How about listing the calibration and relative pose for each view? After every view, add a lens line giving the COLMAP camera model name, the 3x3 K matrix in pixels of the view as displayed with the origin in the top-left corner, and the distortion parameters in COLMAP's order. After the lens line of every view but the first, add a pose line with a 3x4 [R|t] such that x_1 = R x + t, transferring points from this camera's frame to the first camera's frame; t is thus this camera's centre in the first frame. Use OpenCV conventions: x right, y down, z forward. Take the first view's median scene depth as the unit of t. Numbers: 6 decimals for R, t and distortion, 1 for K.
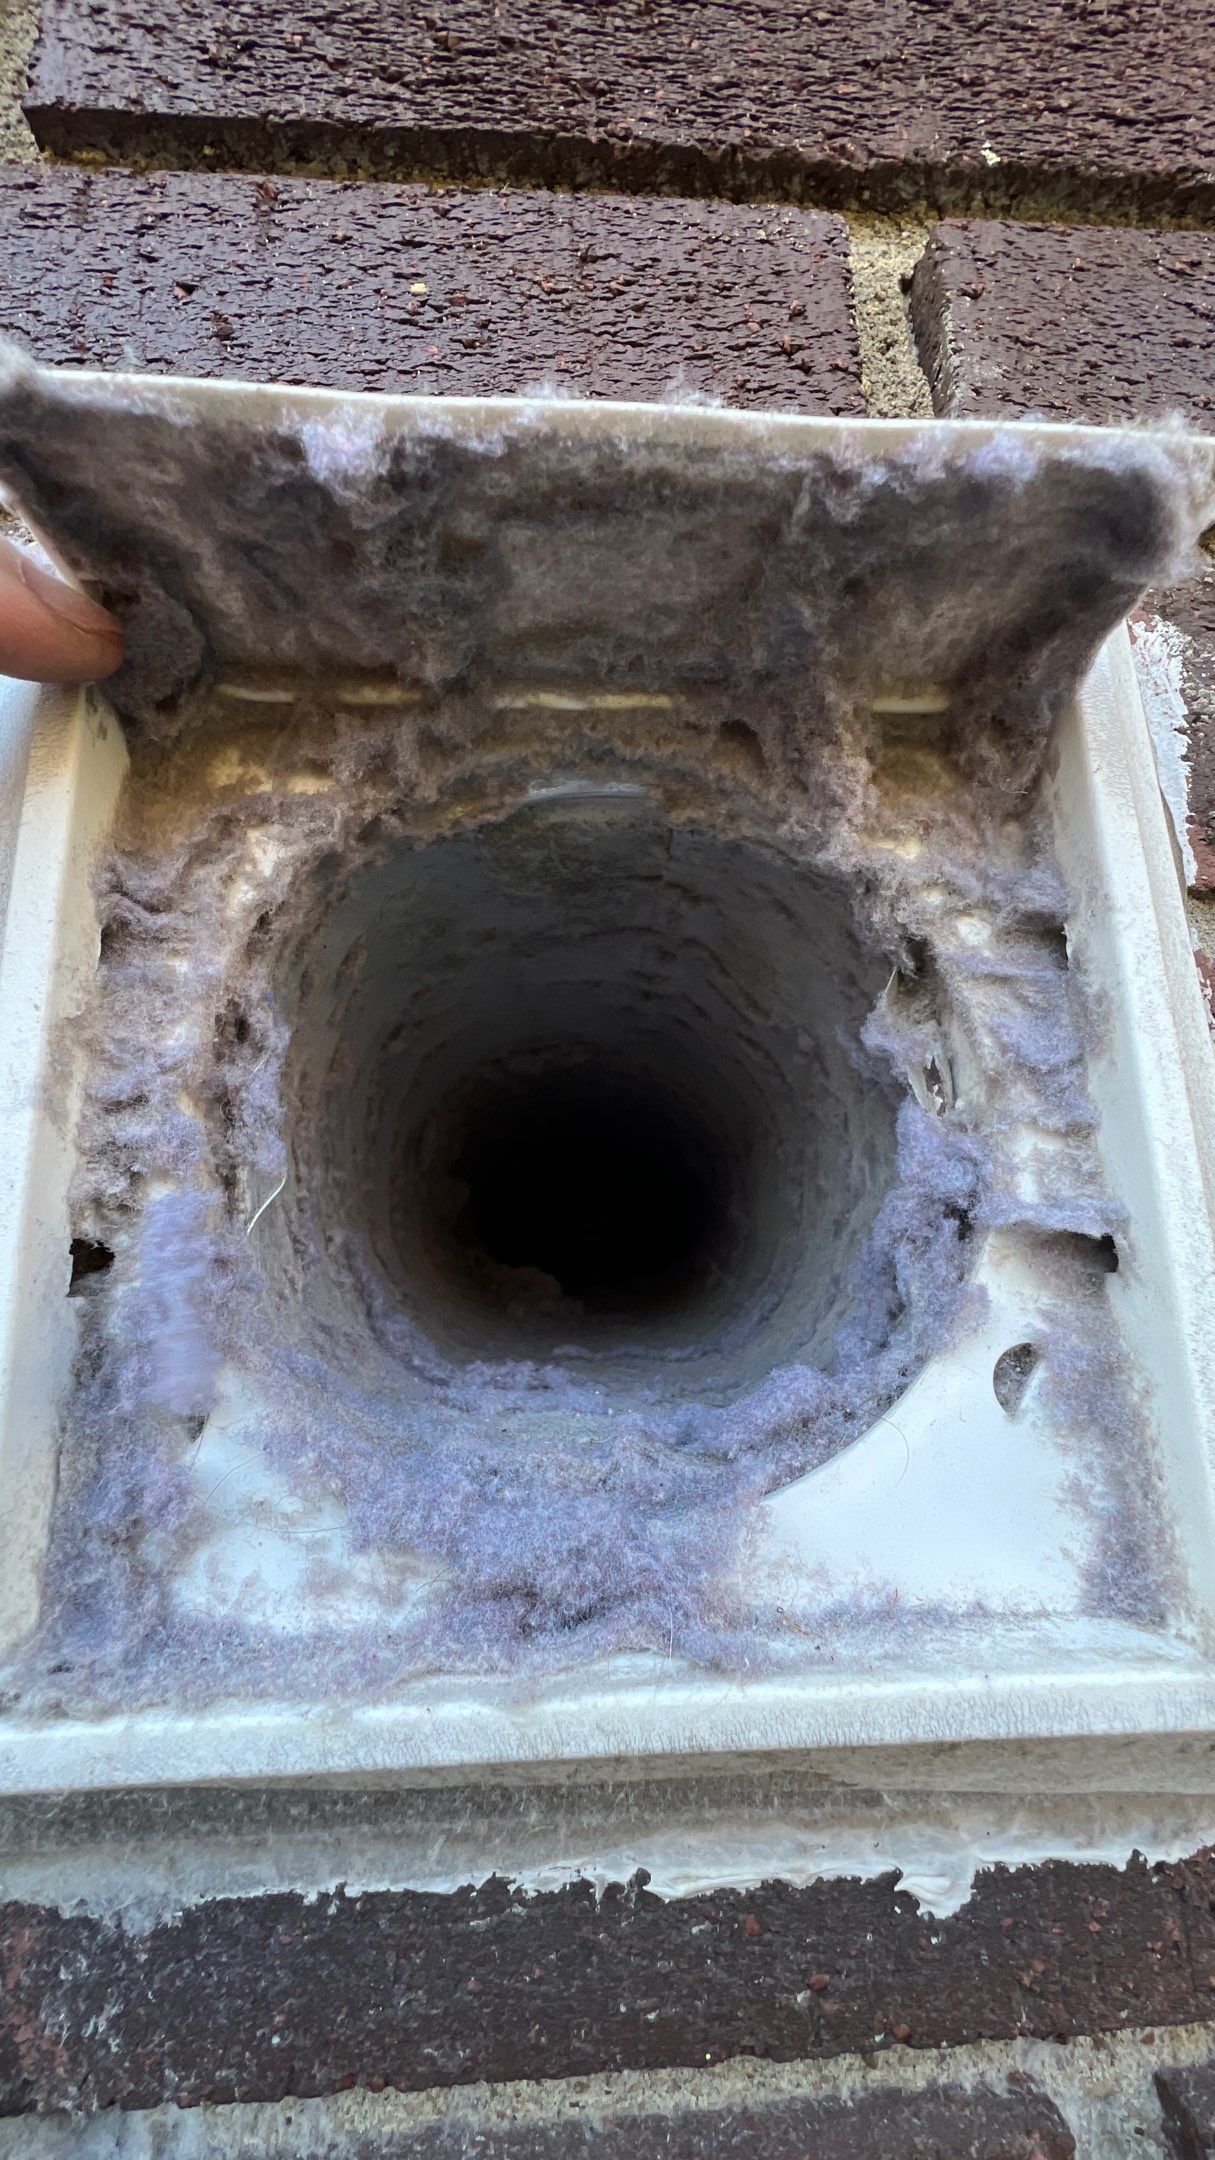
lens RADIAL K [[879.5, 0, 613.8], [0, 879.5, 1097.2], [0, 0, 1]] dist [-0.014465, 0.000396]
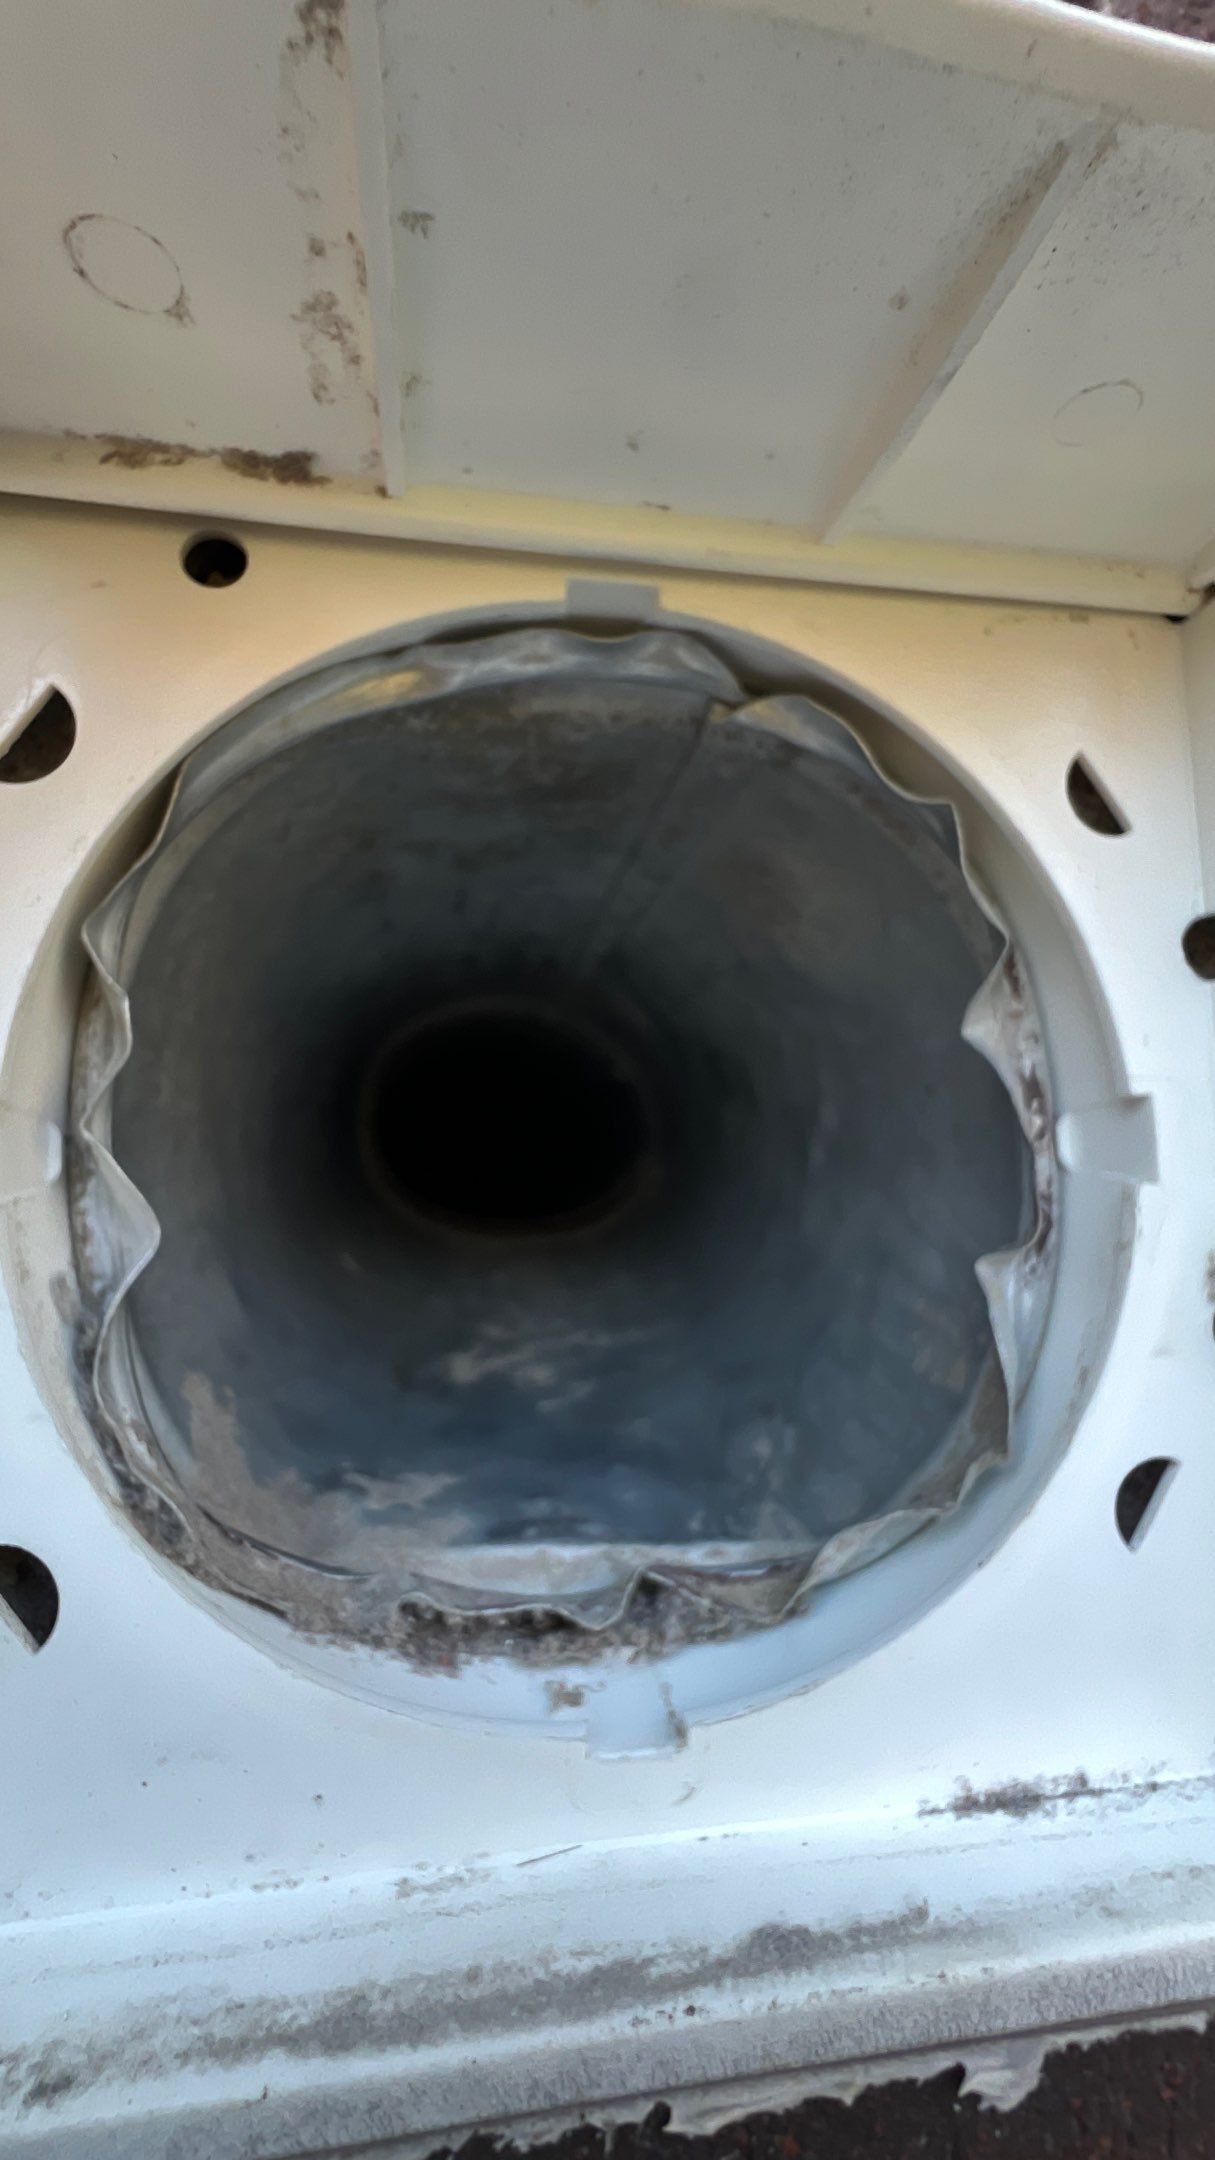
lens RADIAL K [[879.5, 0, 613.8], [0, 879.5, 1097.2], [0, 0, 1]] dist [-0.014465, 0.000396]
pose [[0.994007, 0.013085, 0.108531, -0.085992], [-0.028429, 0.989593, 0.141061, -0.115300], [-0.105556, -0.143301, 0.984034, 0.275319]]
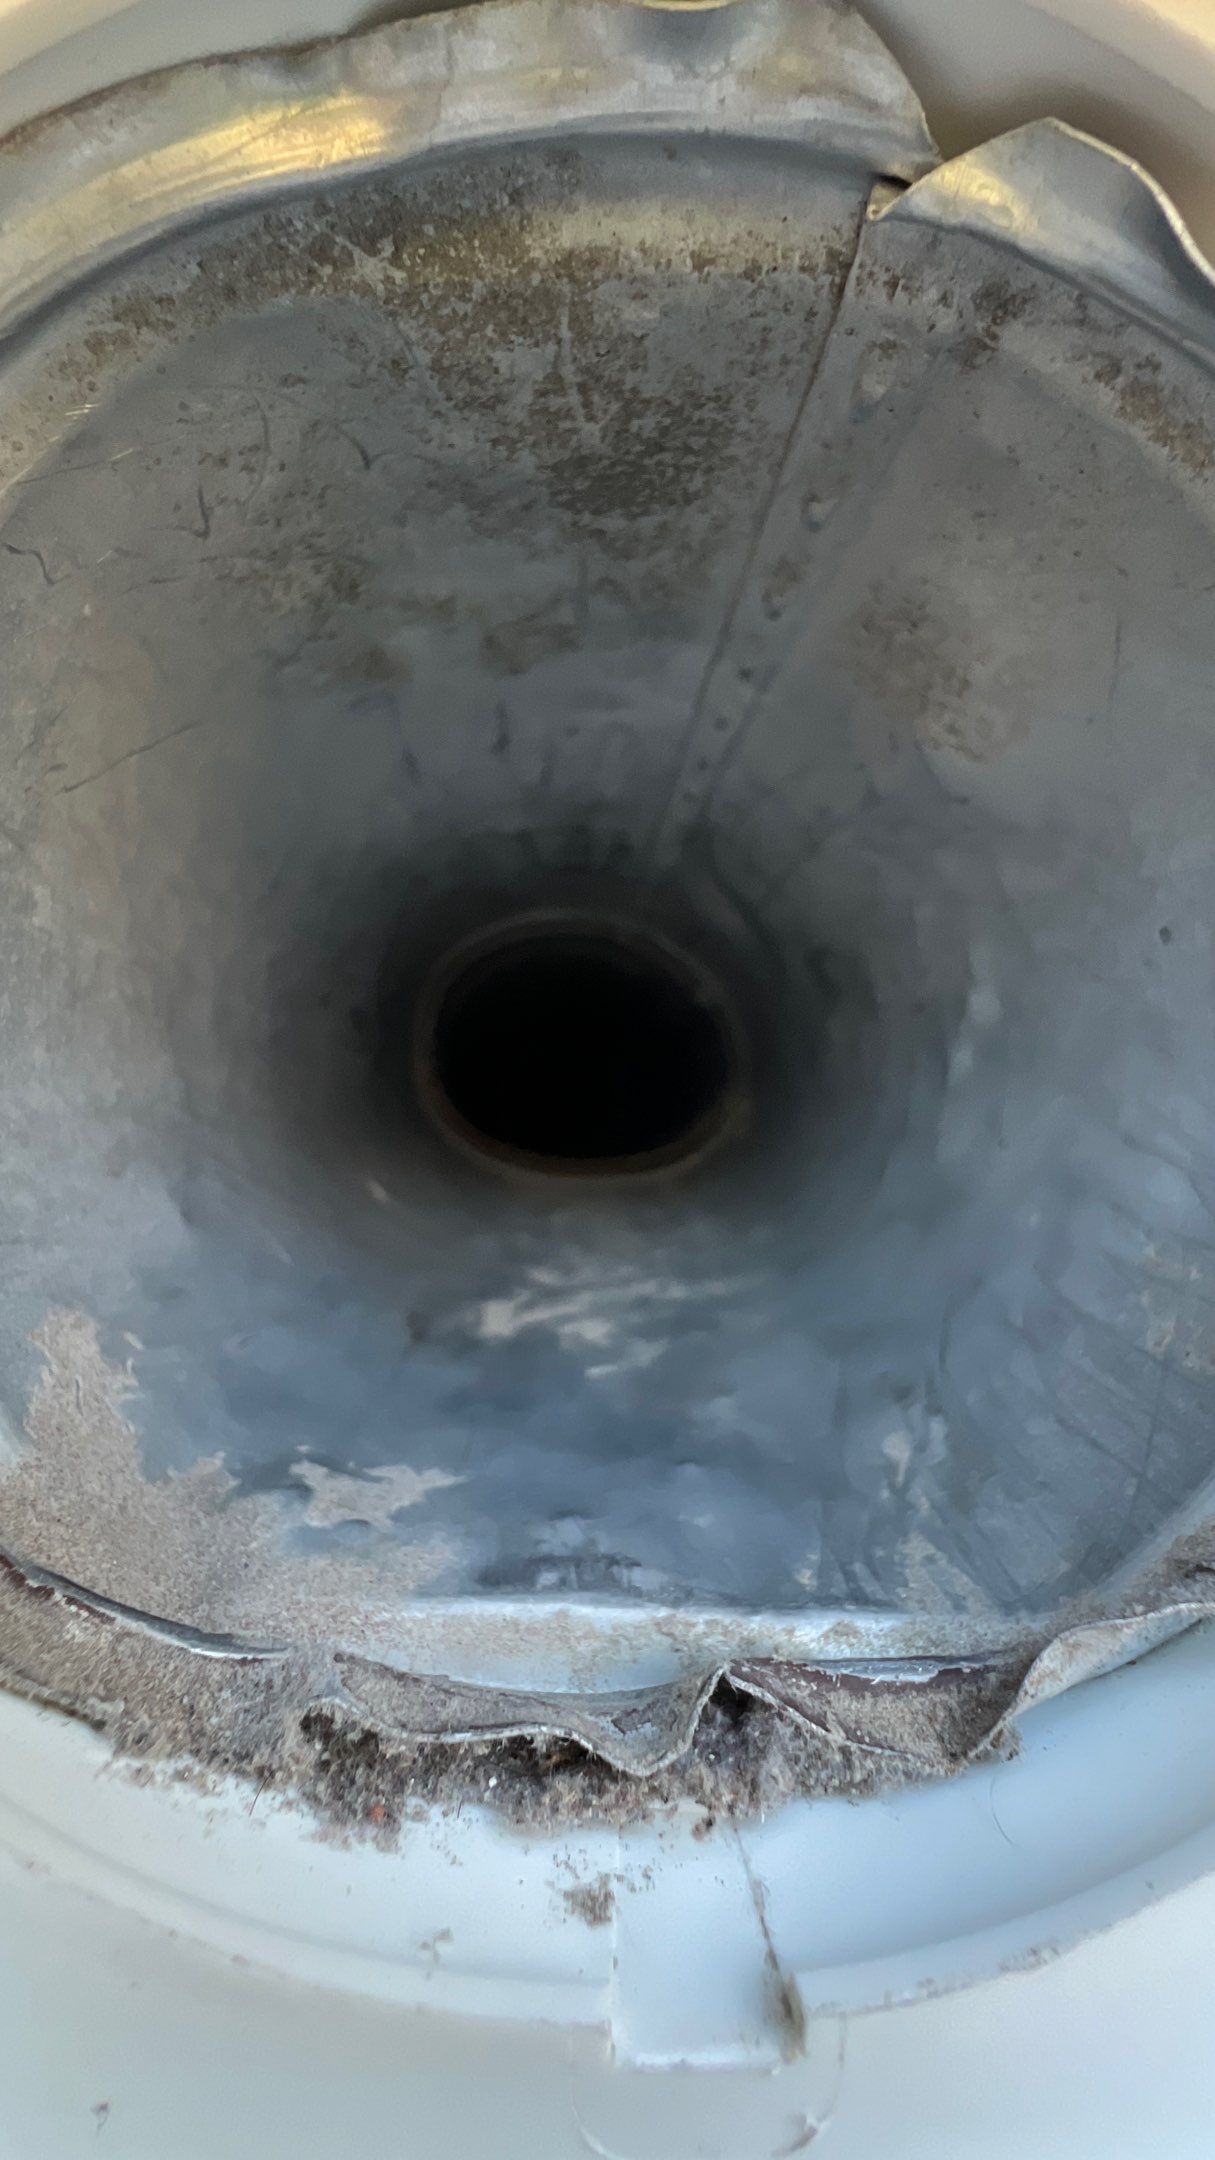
lens RADIAL K [[879.5, 0, 613.8], [0, 879.5, 1097.2], [0, 0, 1]] dist [-0.014465, 0.000396]
pose [[0.999633, 0.023363, 0.013704, -0.046829], [-0.025548, 0.981335, 0.190603, 0.010963], [-0.008995, -0.190884, 0.981571, 0.546866]]
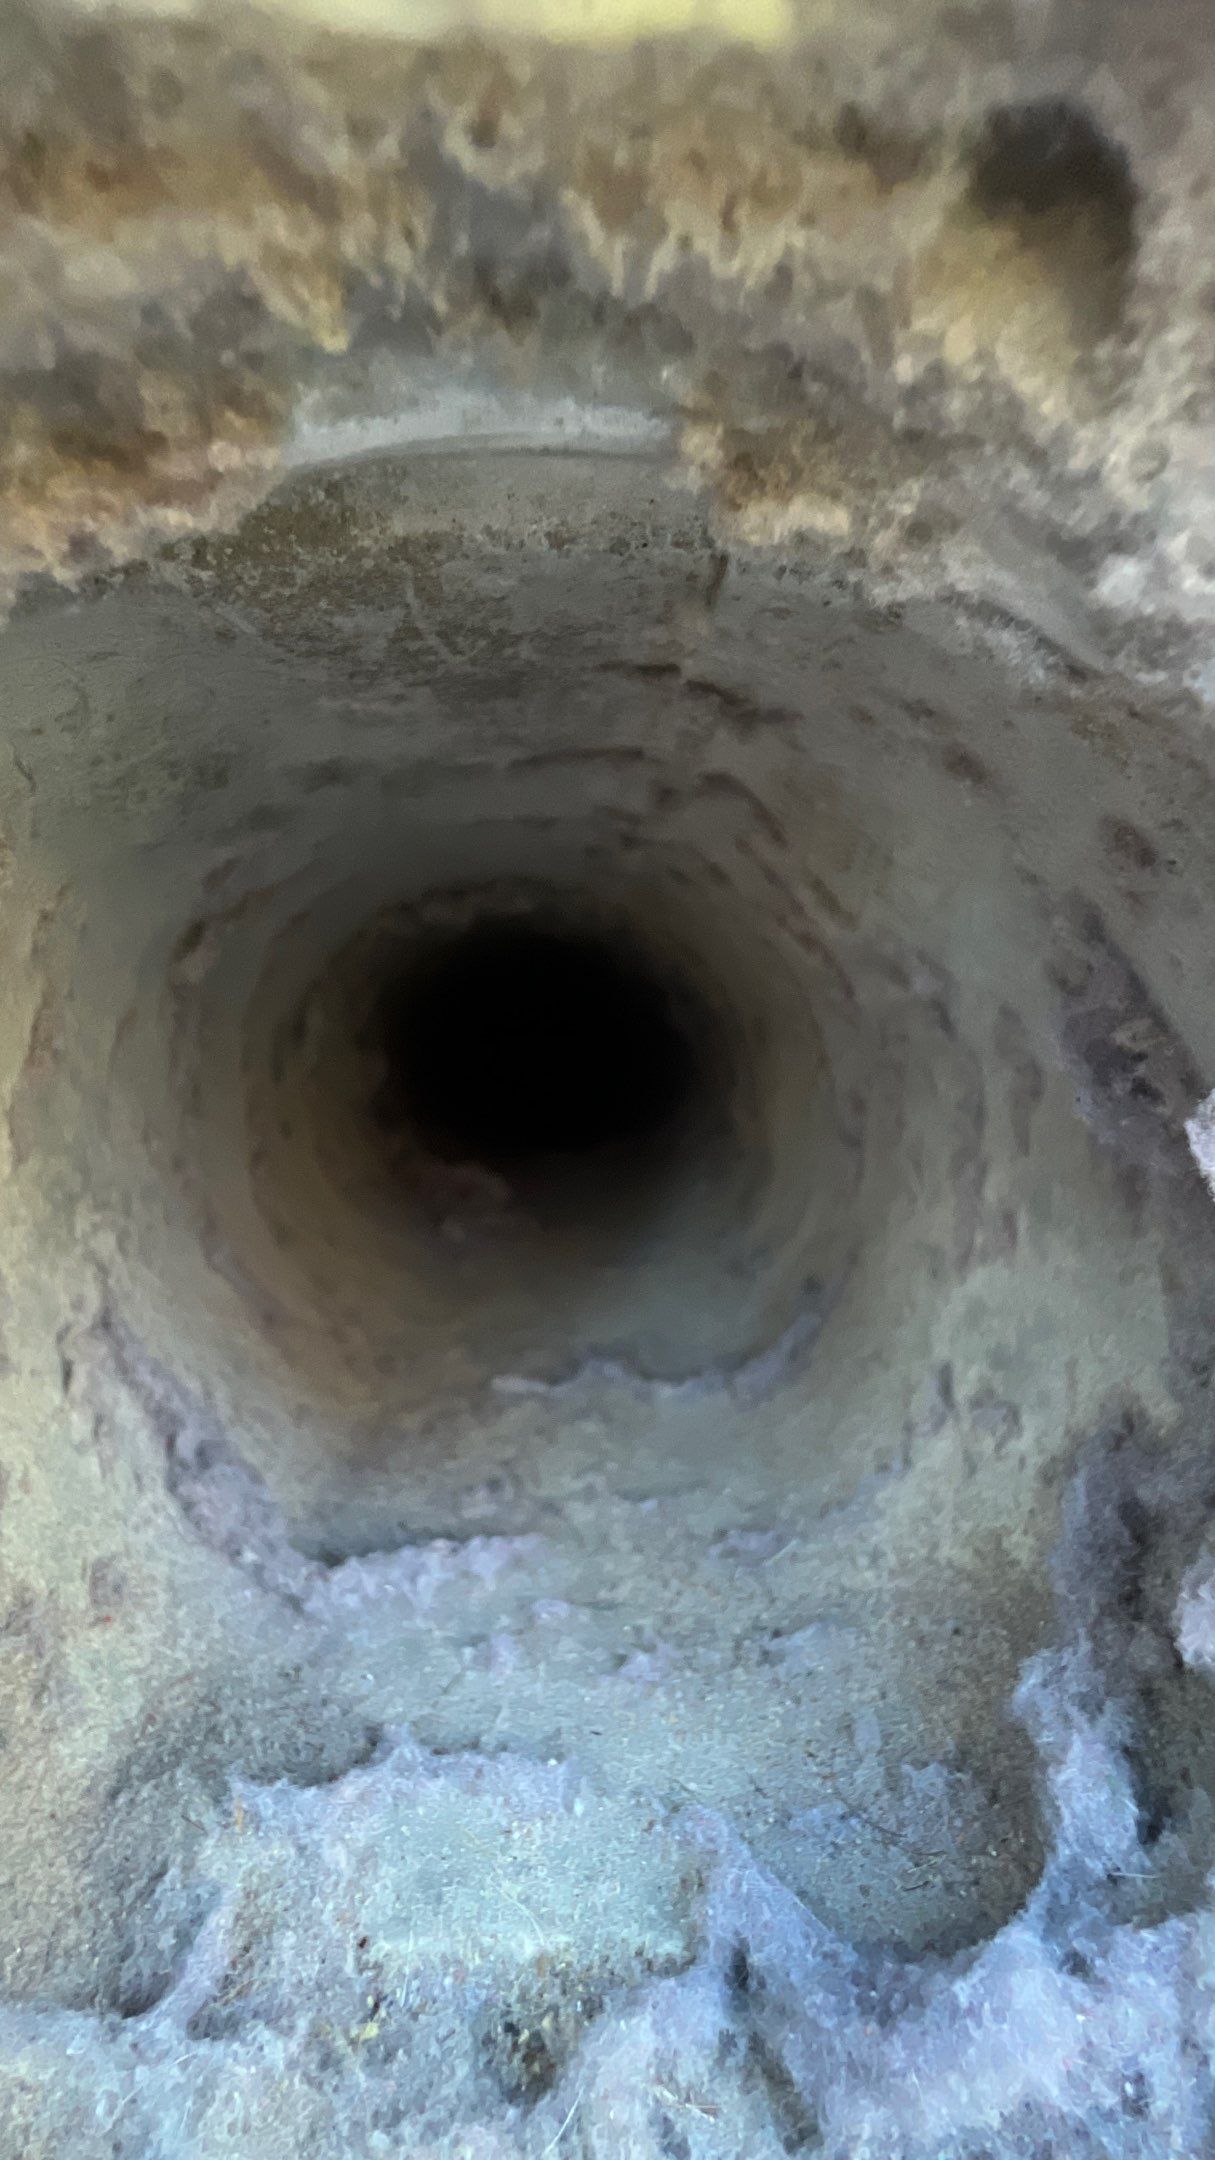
lens RADIAL K [[879.5, 0, 613.8], [0, 879.5, 1097.2], [0, 0, 1]] dist [-0.014465, 0.000396]
pose [[0.998951, -0.014946, 0.043291, -0.000837], [0.001909, 0.958015, 0.286713, -0.206882], [-0.045759, -0.286330, 0.957038, 0.624977]]
